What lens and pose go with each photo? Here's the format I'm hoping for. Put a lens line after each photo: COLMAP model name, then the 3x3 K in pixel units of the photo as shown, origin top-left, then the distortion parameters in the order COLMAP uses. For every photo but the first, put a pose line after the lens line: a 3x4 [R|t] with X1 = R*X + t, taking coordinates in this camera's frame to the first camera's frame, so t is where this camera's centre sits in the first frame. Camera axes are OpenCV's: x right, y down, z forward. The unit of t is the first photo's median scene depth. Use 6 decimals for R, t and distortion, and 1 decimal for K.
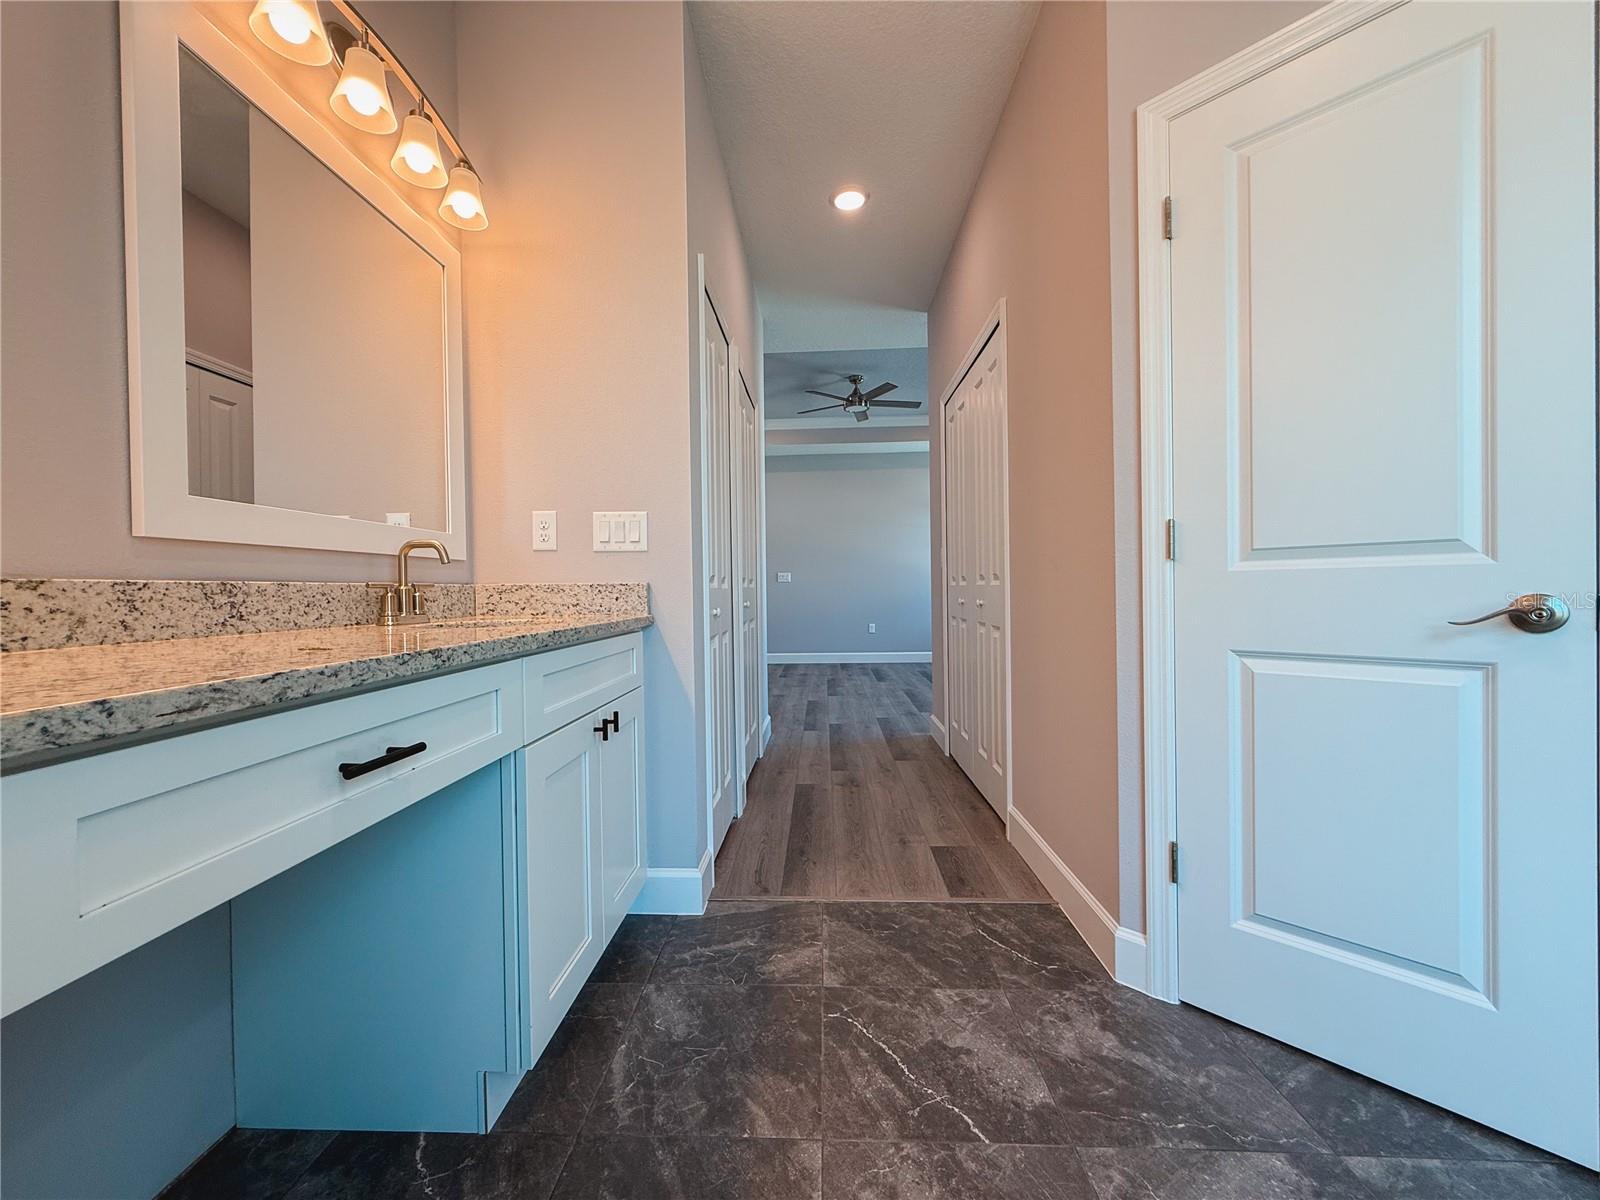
lens RADIAL K [[638.3, 0, 802.7], [0, 638.3, 588.6], [0, 0, 1]] dist [0.001053, -0.000290]
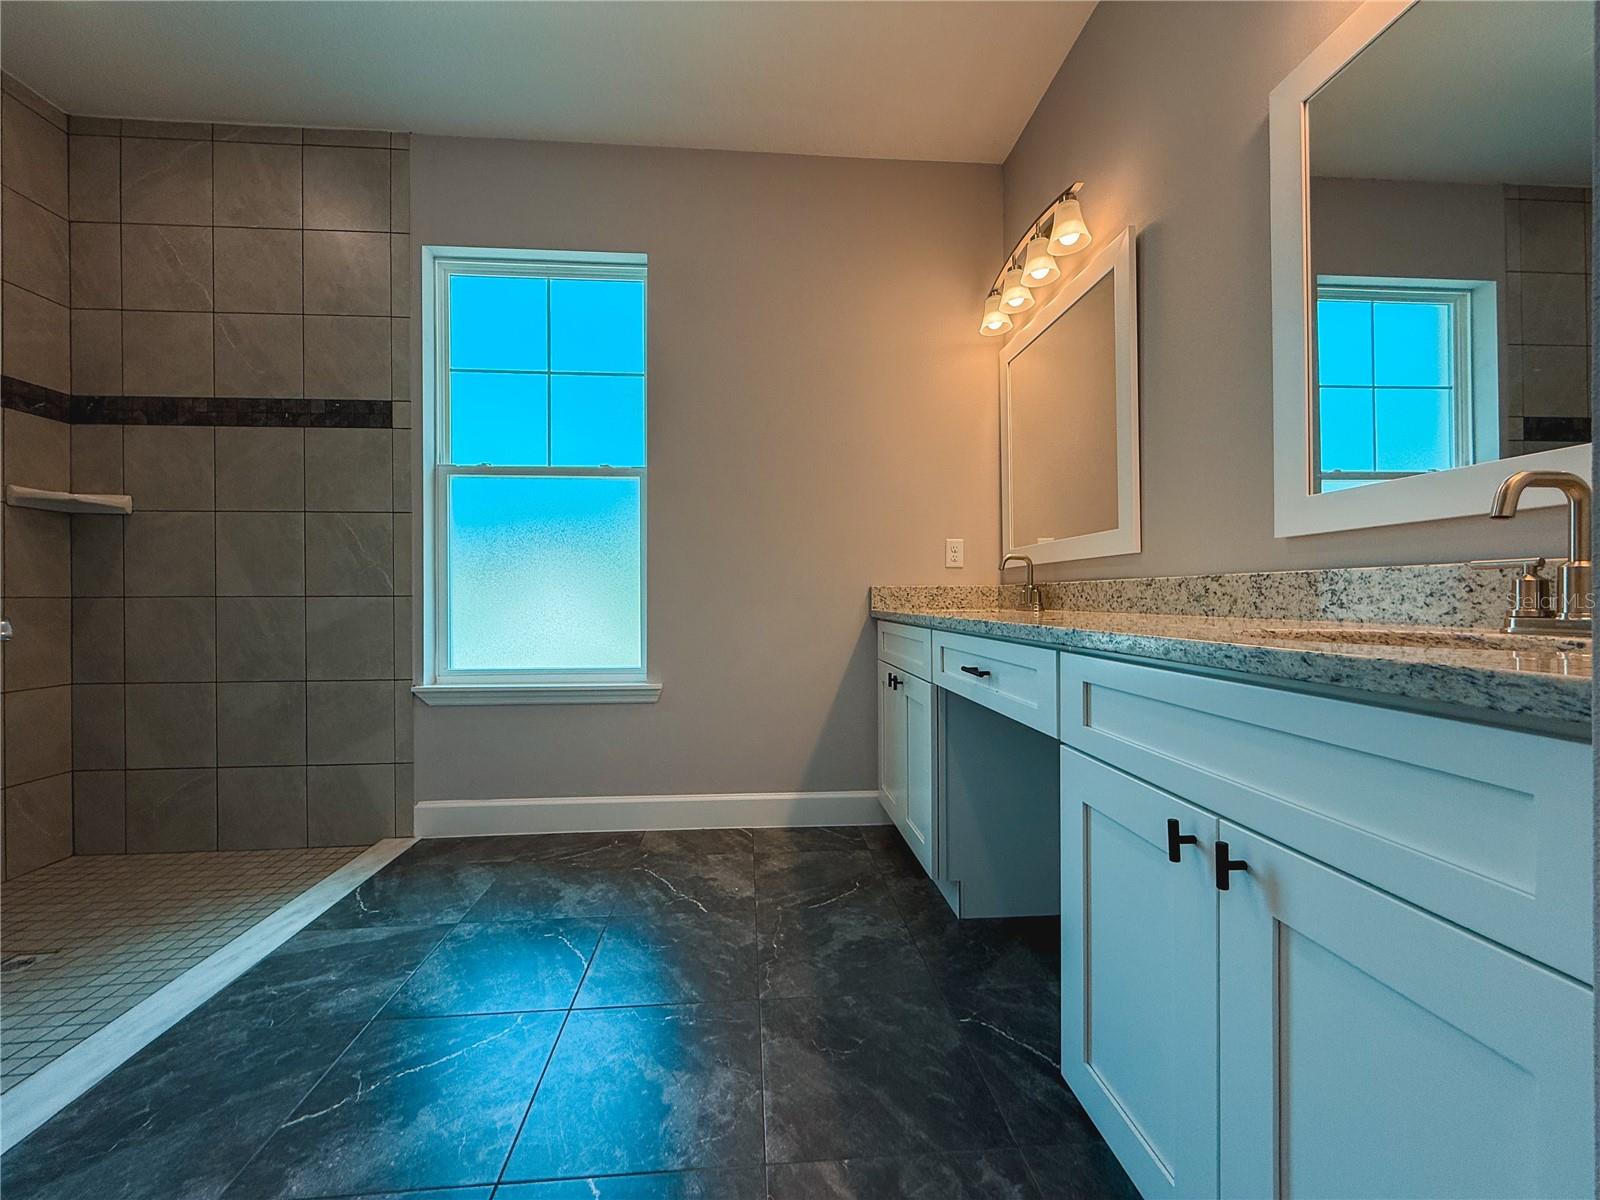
lens RADIAL K [[638.3, 0, 801.0], [0, 638.3, 602.7], [0, 0, 1]] dist [0.001053, -0.000290]
pose [[-0.992559, 0.018613, -0.120337, 0.076802], [0.017668, 0.999804, 0.008918, 0.018413], [0.120479, 0.006725, -0.992693, 1.946596]]
